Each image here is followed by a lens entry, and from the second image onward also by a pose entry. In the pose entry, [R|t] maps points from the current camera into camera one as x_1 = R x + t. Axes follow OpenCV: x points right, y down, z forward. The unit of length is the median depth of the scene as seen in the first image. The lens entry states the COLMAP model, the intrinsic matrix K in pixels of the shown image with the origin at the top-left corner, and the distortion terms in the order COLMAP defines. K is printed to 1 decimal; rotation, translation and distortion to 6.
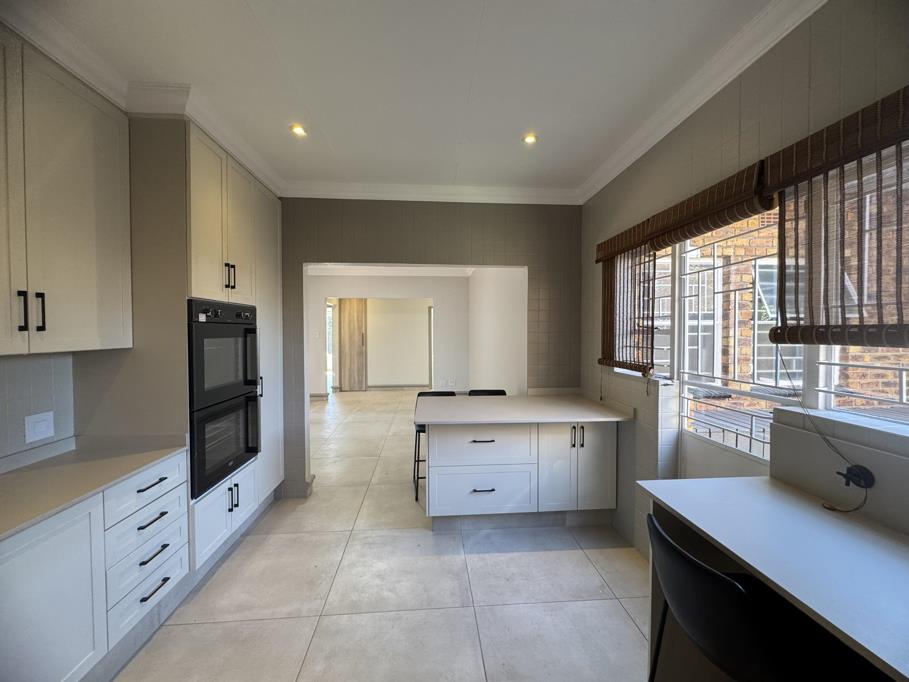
lens RADIAL K [[363.4, 0, 455.5], [0, 363.4, 339.3], [0, 0, 1]] dist [-0.000403, 0.000091]
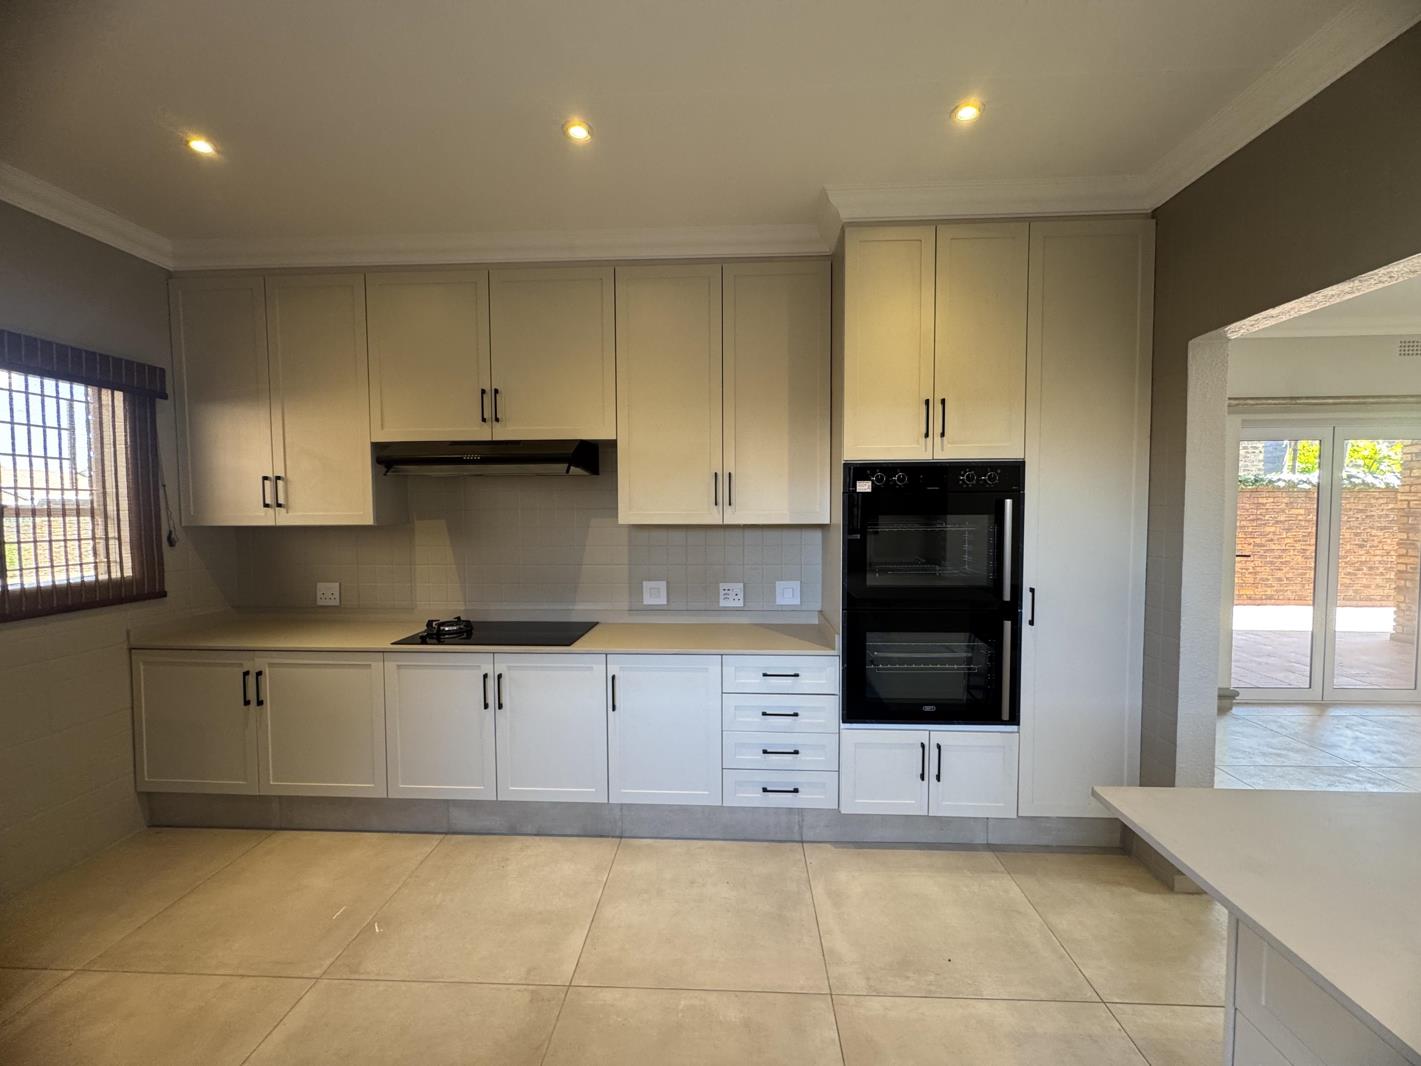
lens RADIAL K [[568.1, 0, 712.1], [0, 568.1, 530.4], [0, 0, 1]] dist [-0.000403, 0.000091]
pose [[-0.125033, 0.043340, -0.991206, 0.372689], [-0.017999, 0.998782, 0.045942, -0.014295], [0.991989, 0.023585, -0.124100, 0.645589]]
